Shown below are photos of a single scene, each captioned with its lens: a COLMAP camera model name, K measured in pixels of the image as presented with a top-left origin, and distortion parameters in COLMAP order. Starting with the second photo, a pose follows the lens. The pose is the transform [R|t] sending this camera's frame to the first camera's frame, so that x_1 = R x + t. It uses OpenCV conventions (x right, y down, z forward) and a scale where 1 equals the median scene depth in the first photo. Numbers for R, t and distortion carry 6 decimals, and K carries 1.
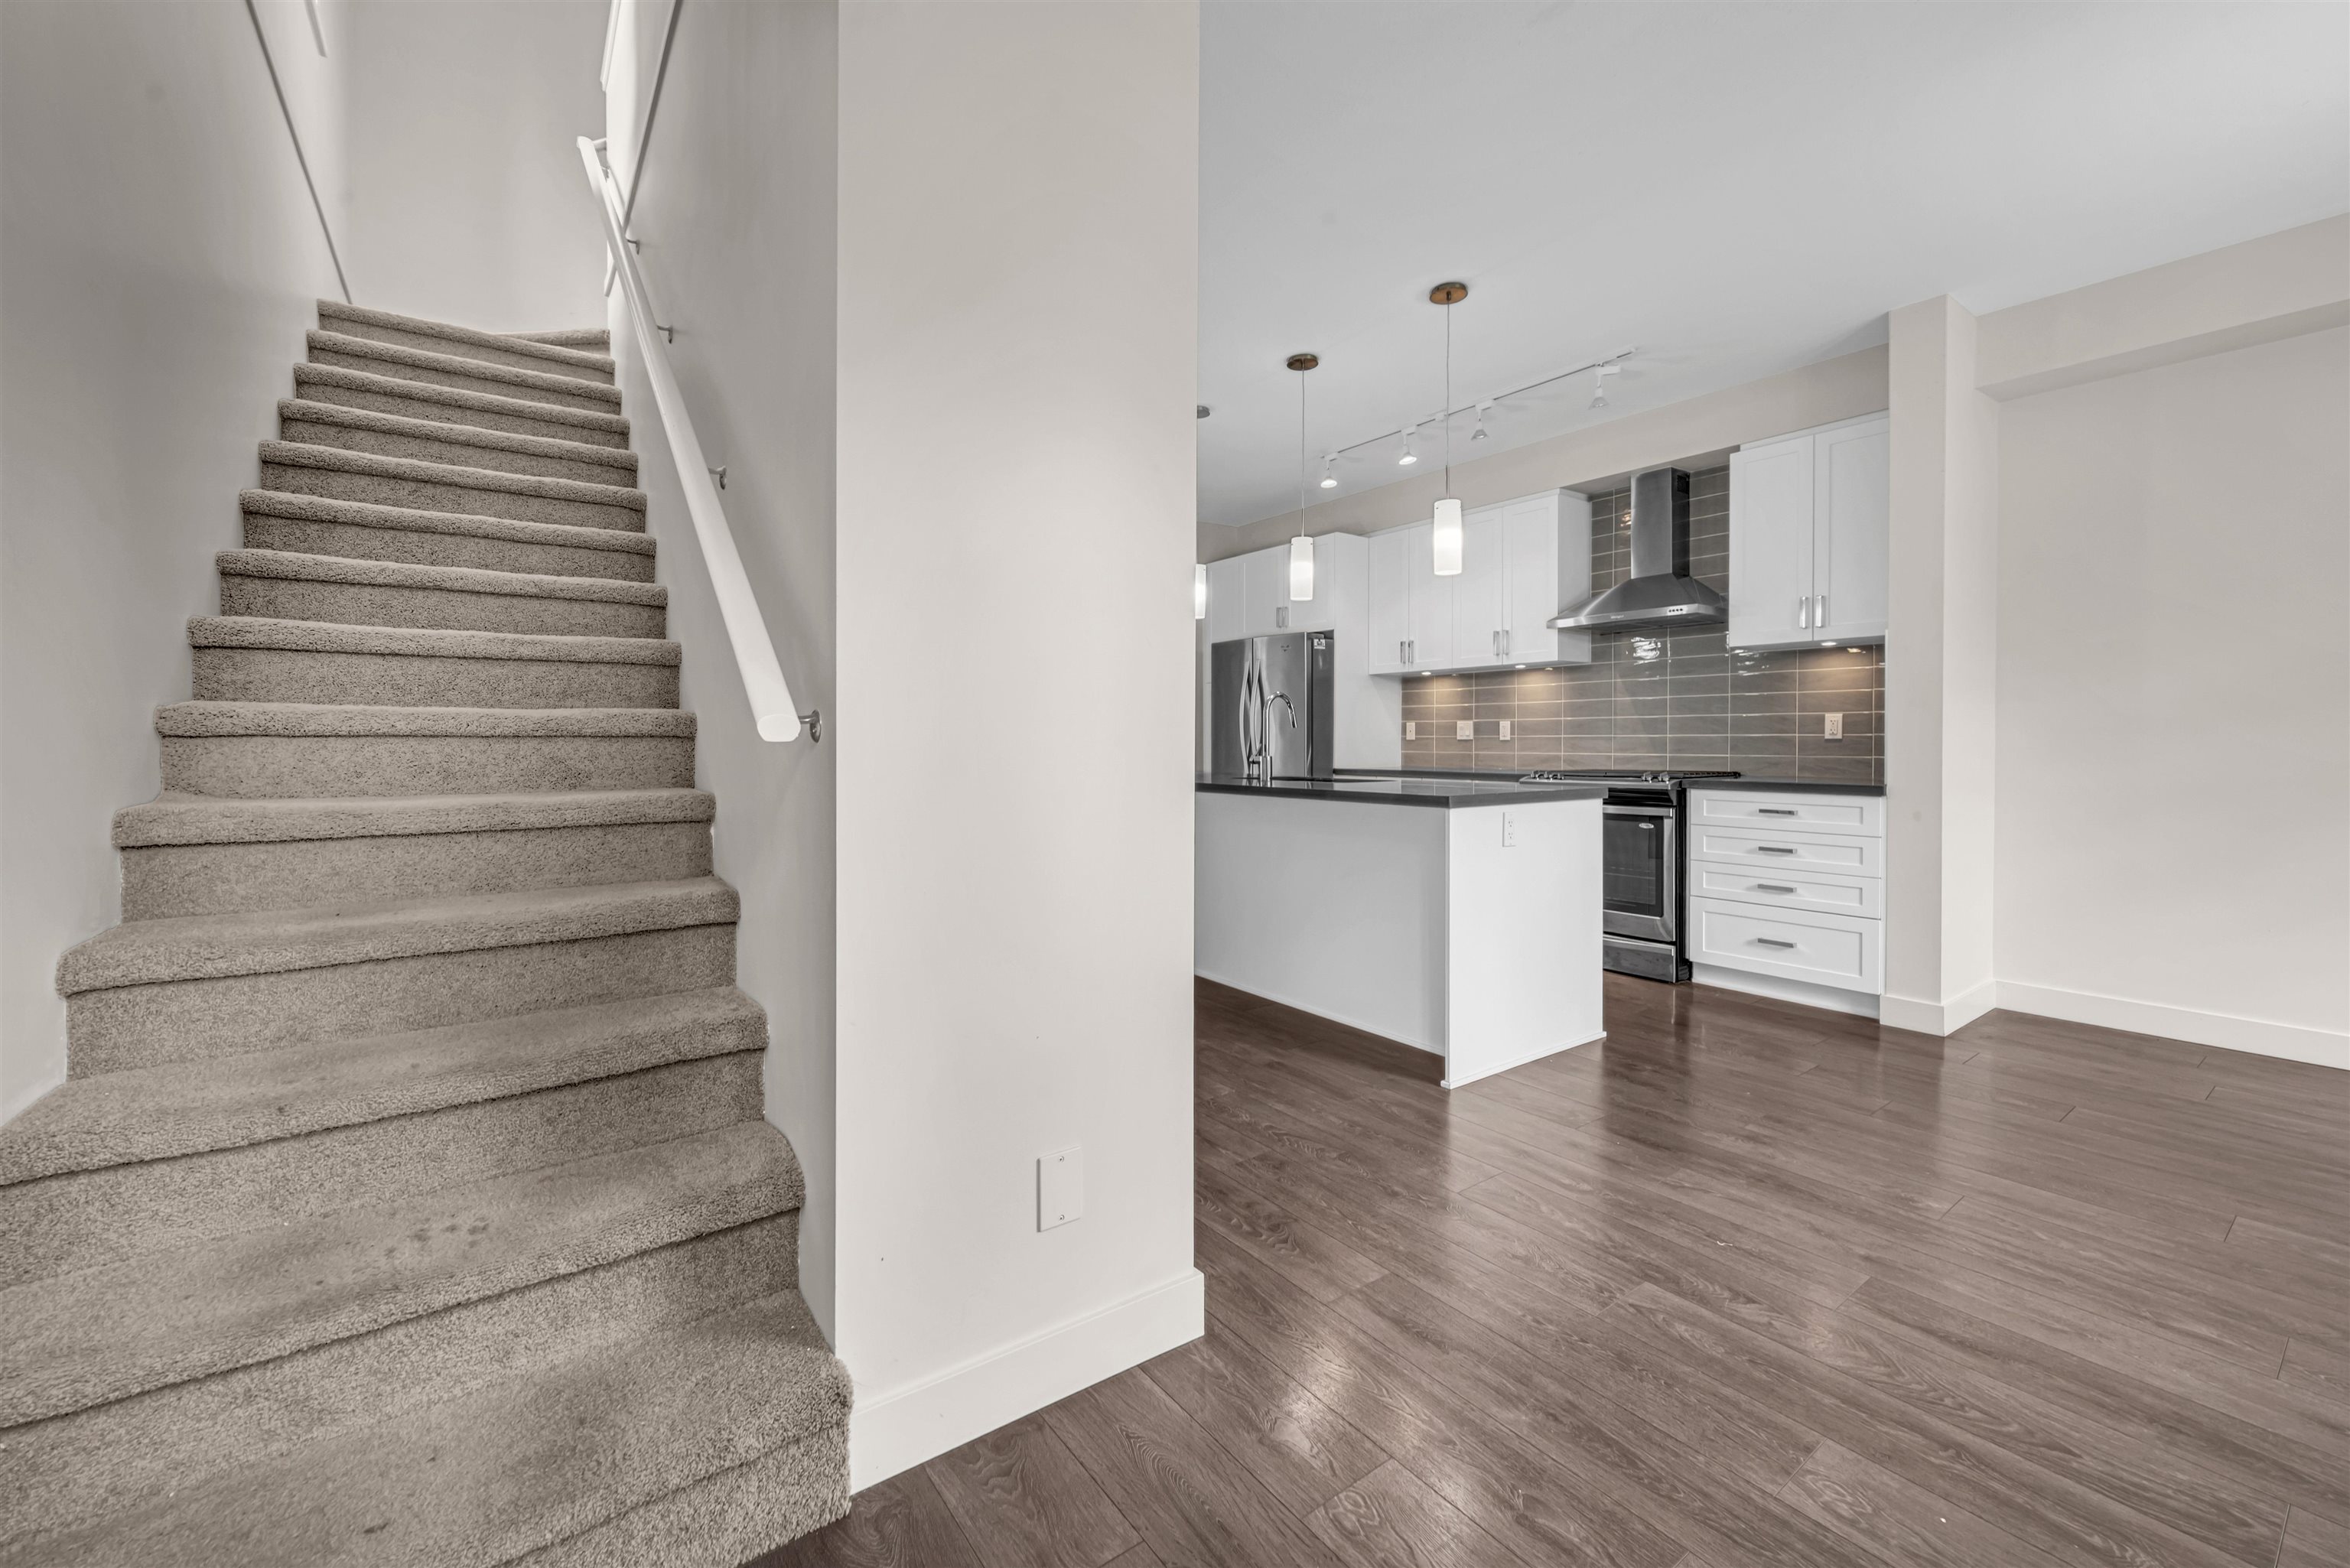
lens RADIAL K [[973.1, 0, 1252.9], [0, 973.1, 756.4], [0, 0, 1]] dist [-0.003778, 0.000617]
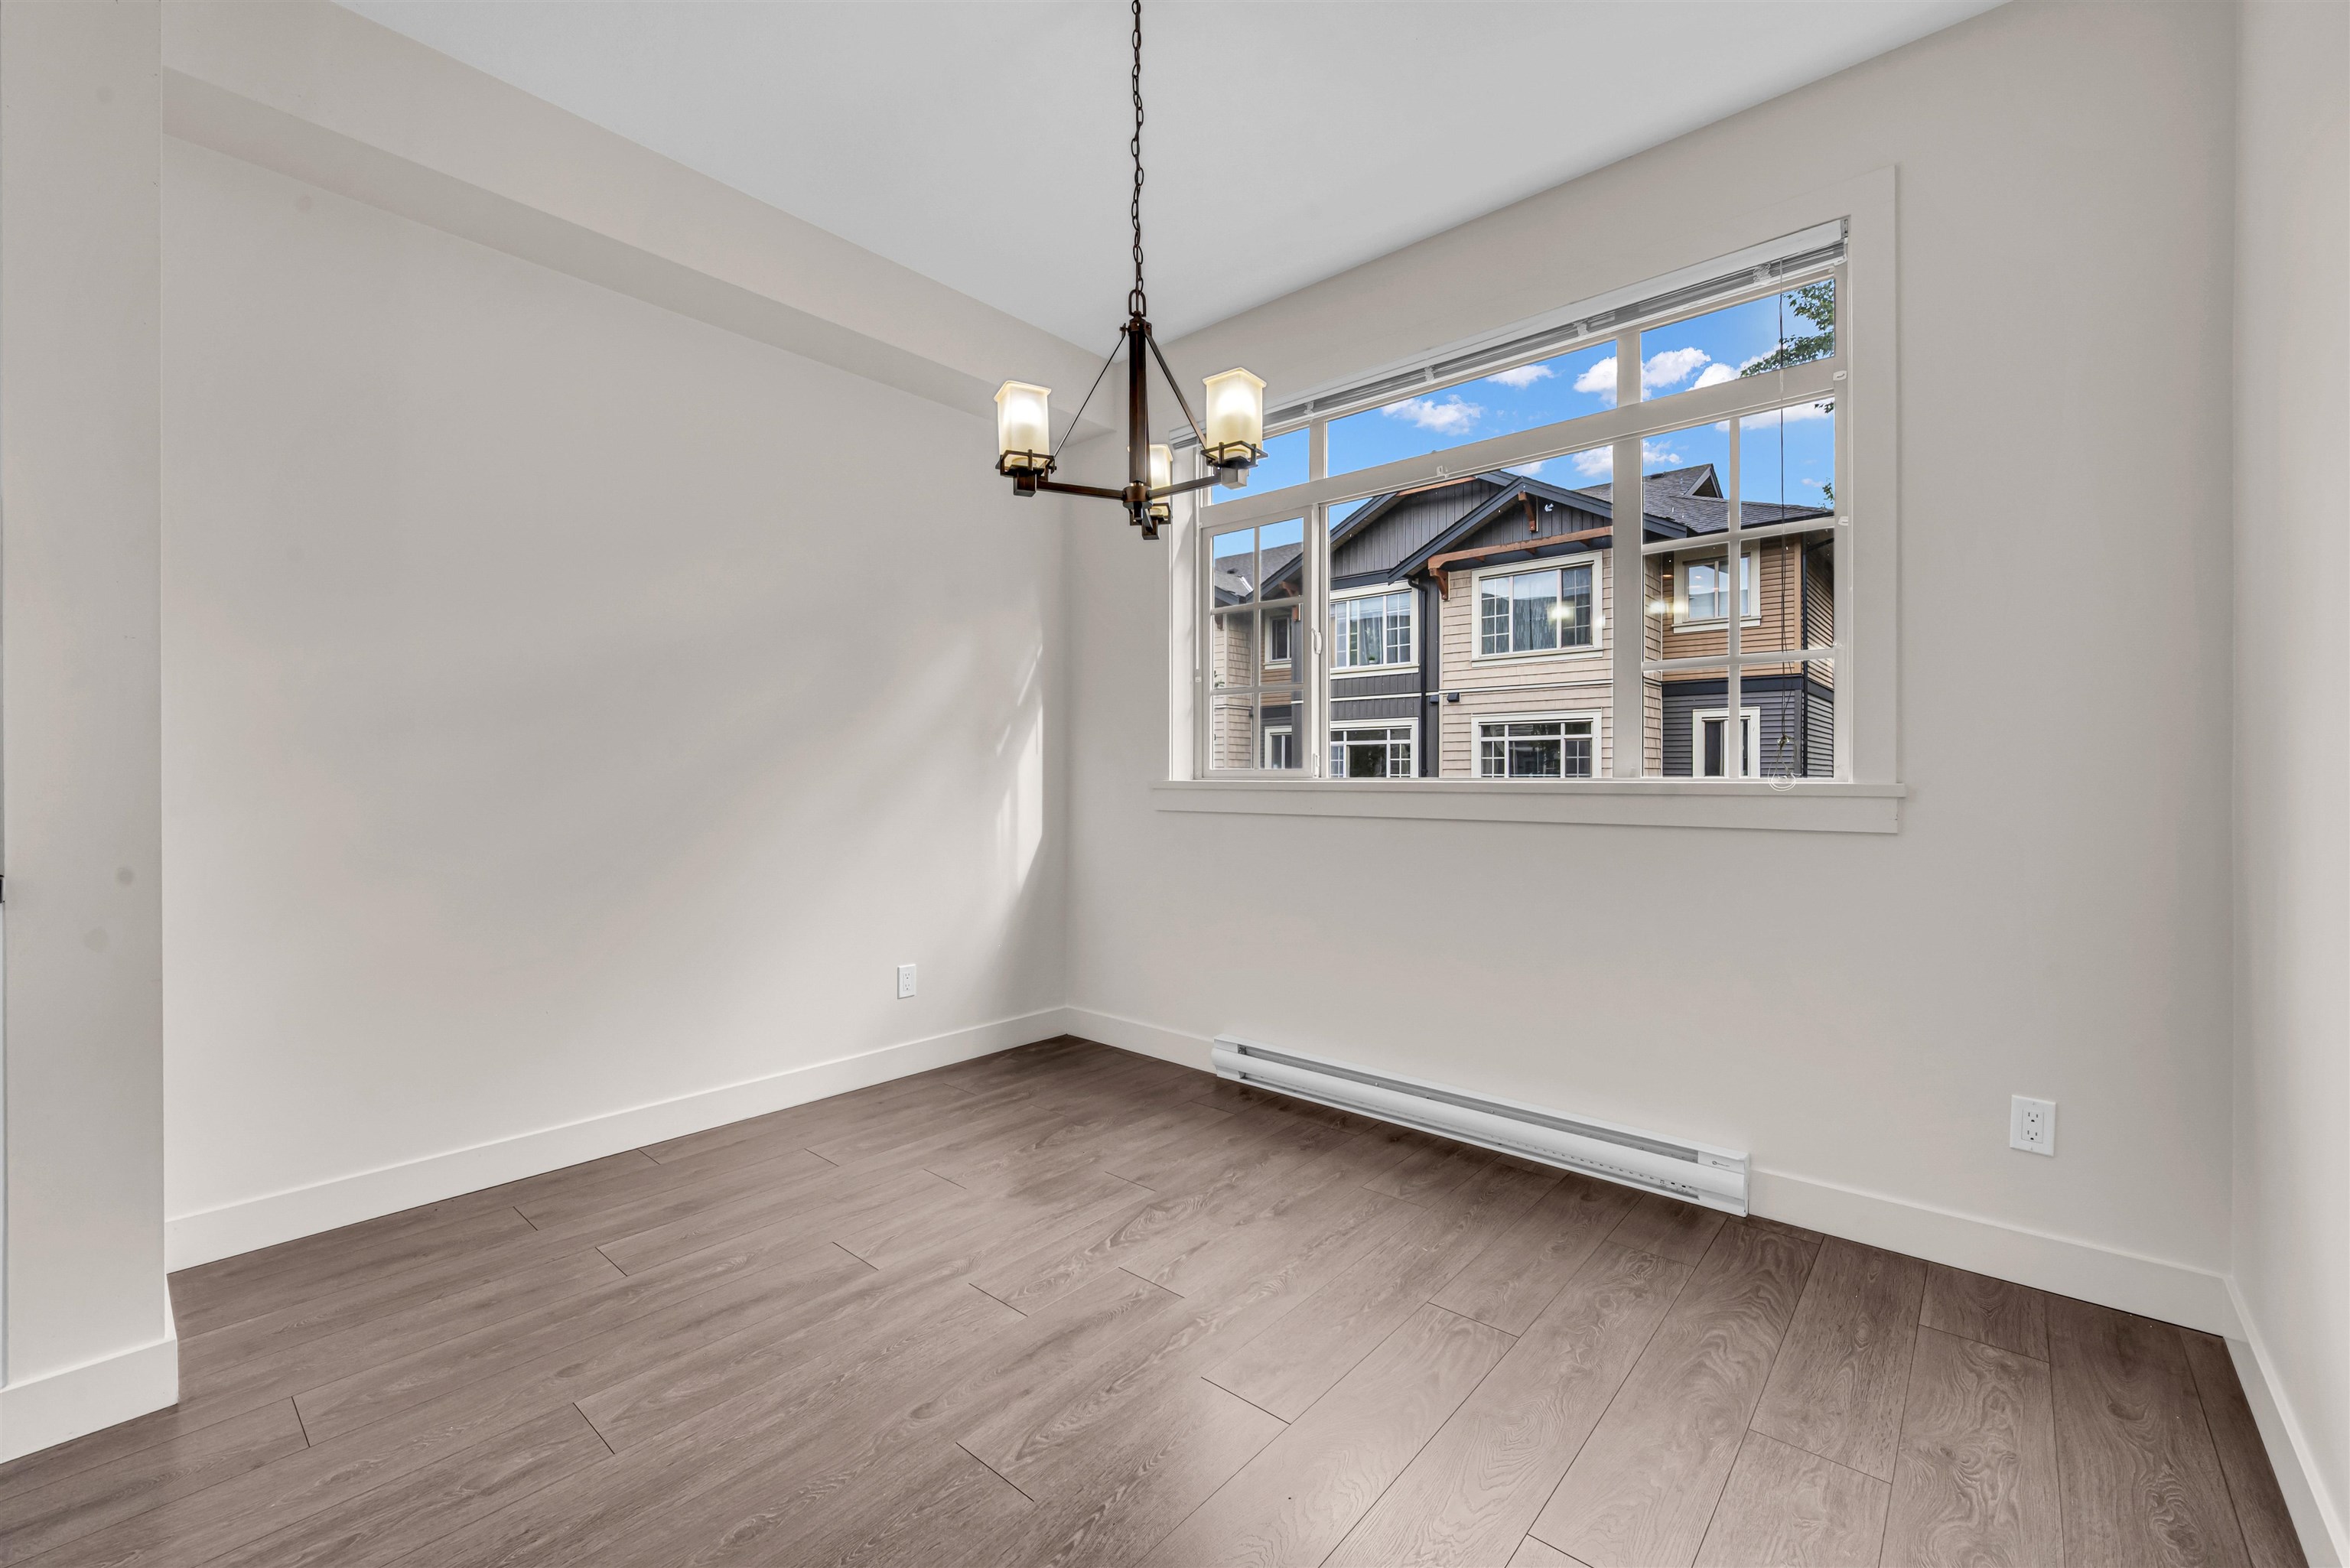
lens RADIAL K [[973.1, 0, 1148.4], [0, 973.1, 782.8], [0, 0, 1]] dist [-0.003778, 0.000617]
pose [[-0.141653, -0.003904, 0.989909, 0.176781], [0.015601, 0.999859, 0.006175, -0.005233], [-0.989793, 0.016318, -0.141572, 0.571368]]
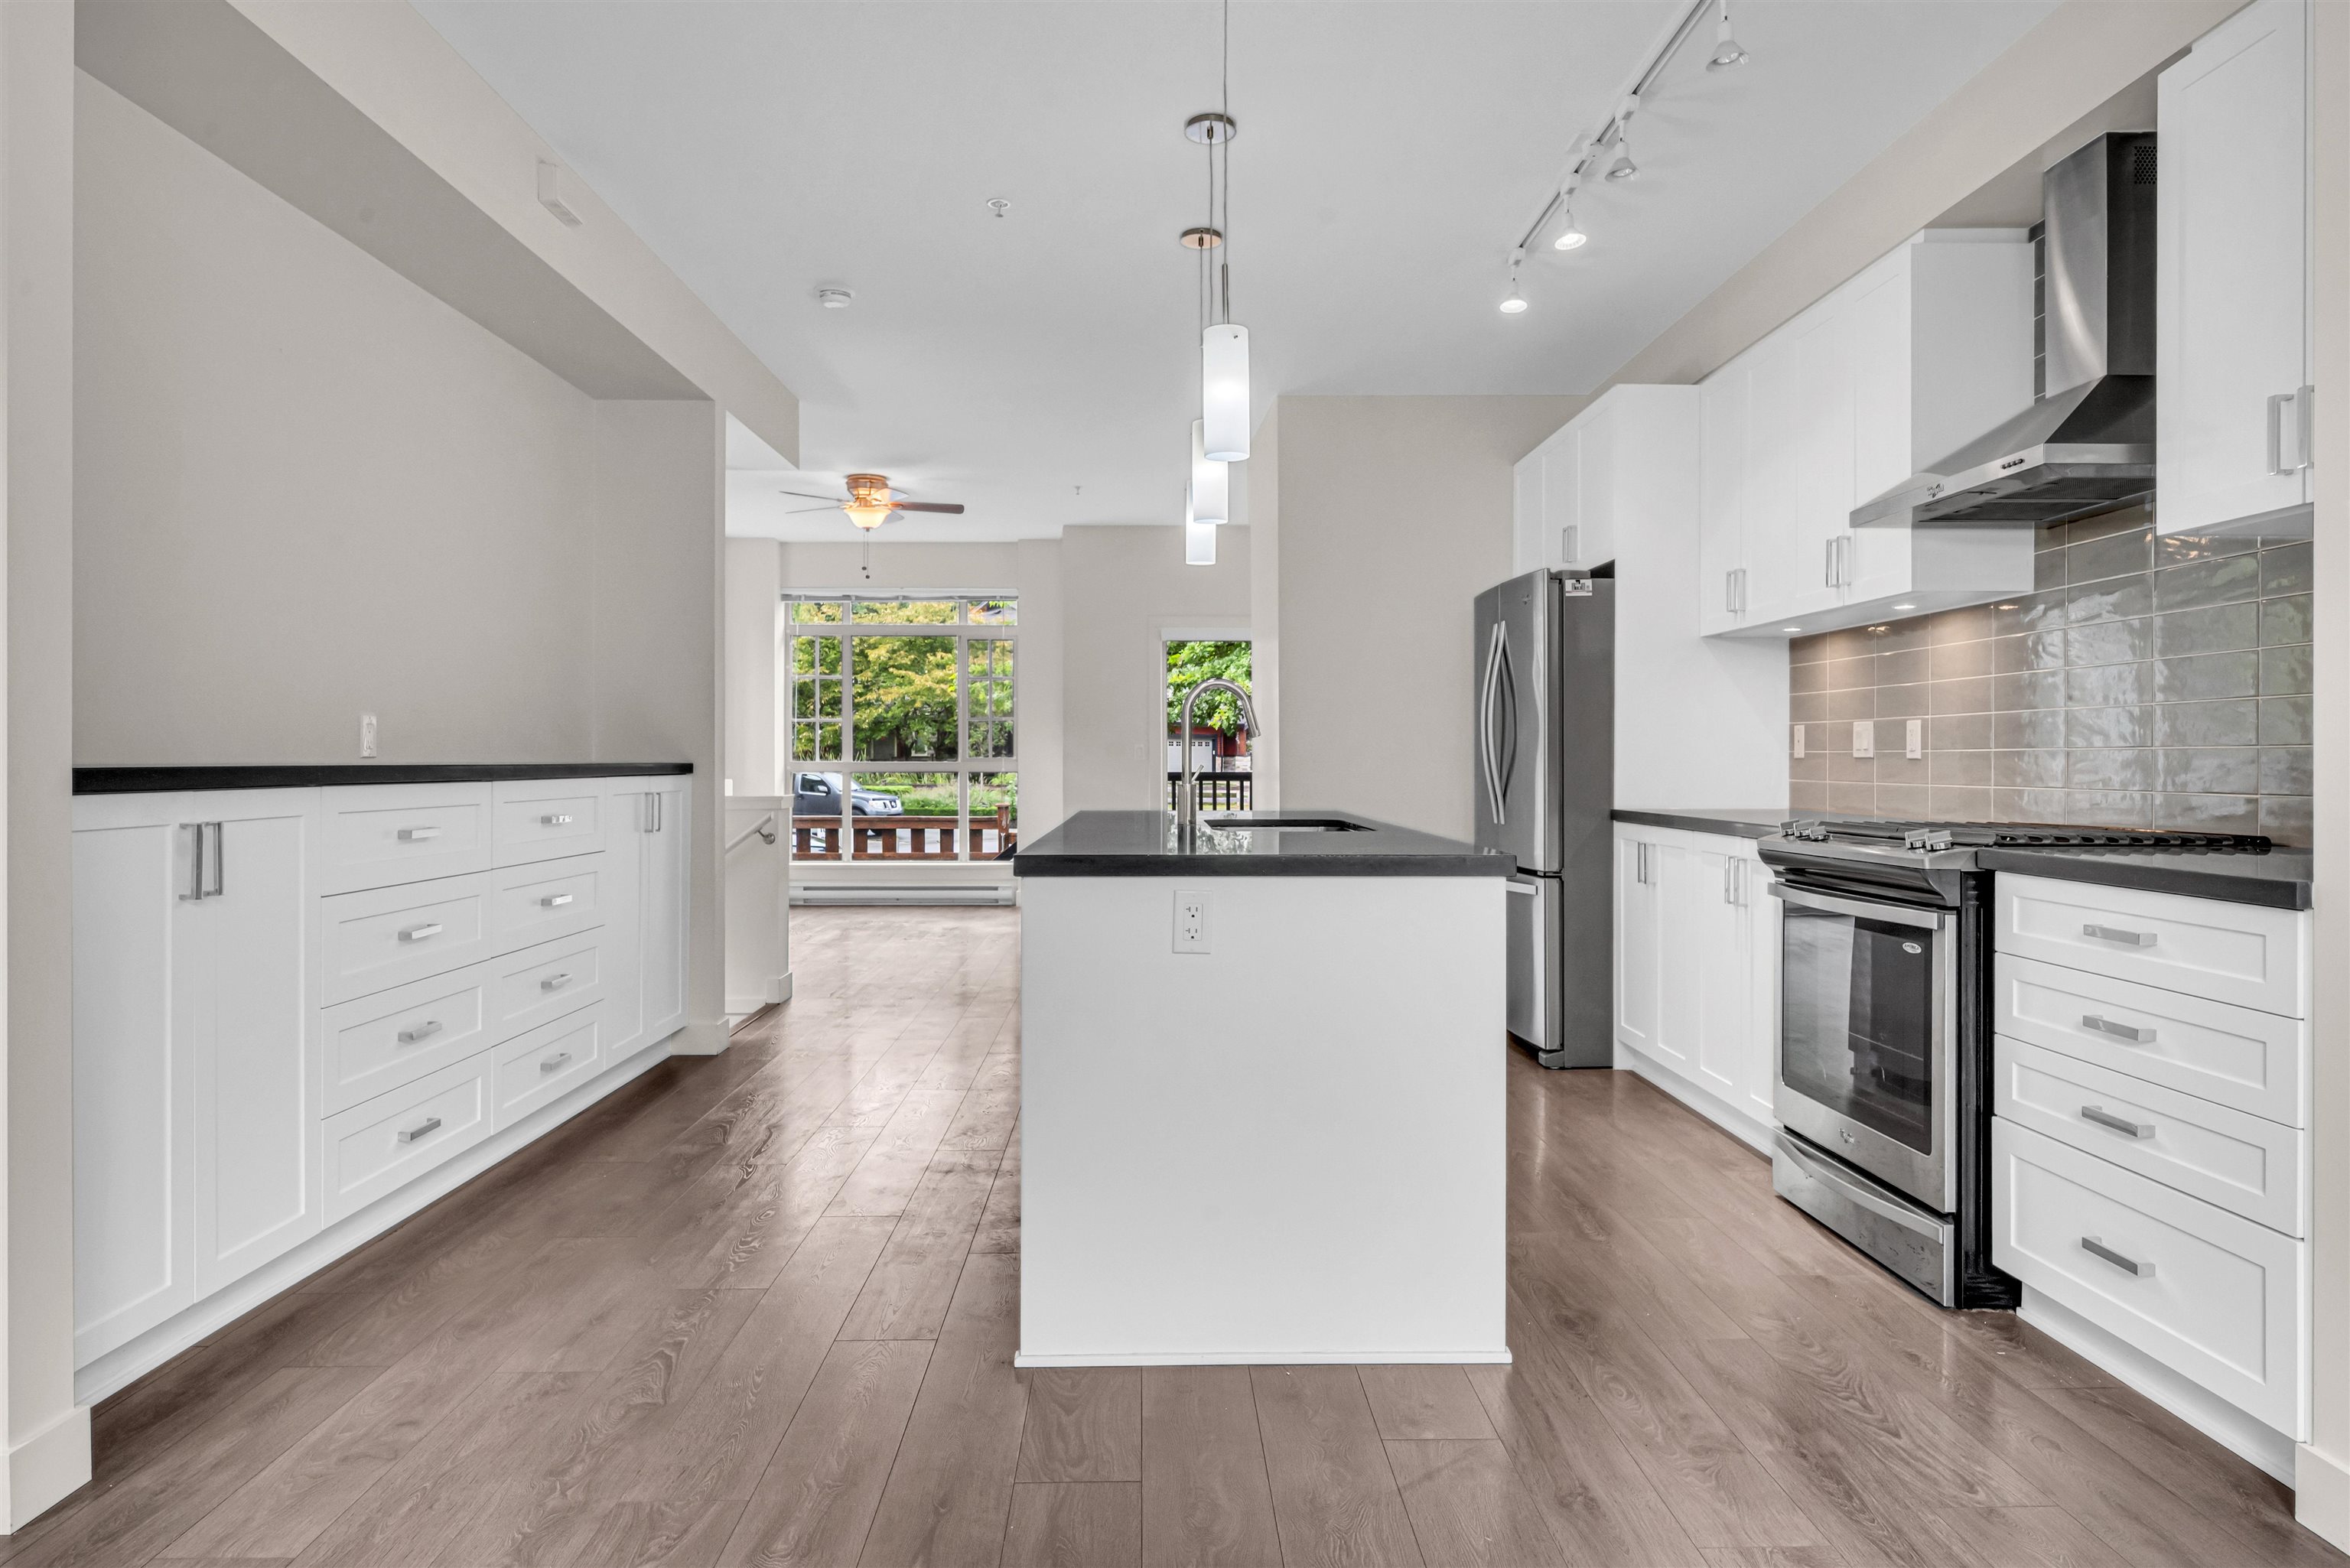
lens RADIAL K [[1493.4, 0, 1221.7], [0, 1493.4, 769.4], [0, 0, 1]] dist [0.003350, -0.002093]
pose [[0.798522, 0.004622, -0.601948, 0.655688], [-0.009489, 0.999943, -0.004909, -0.006551], [0.601891, 0.009631, 0.798520, 0.287125]]
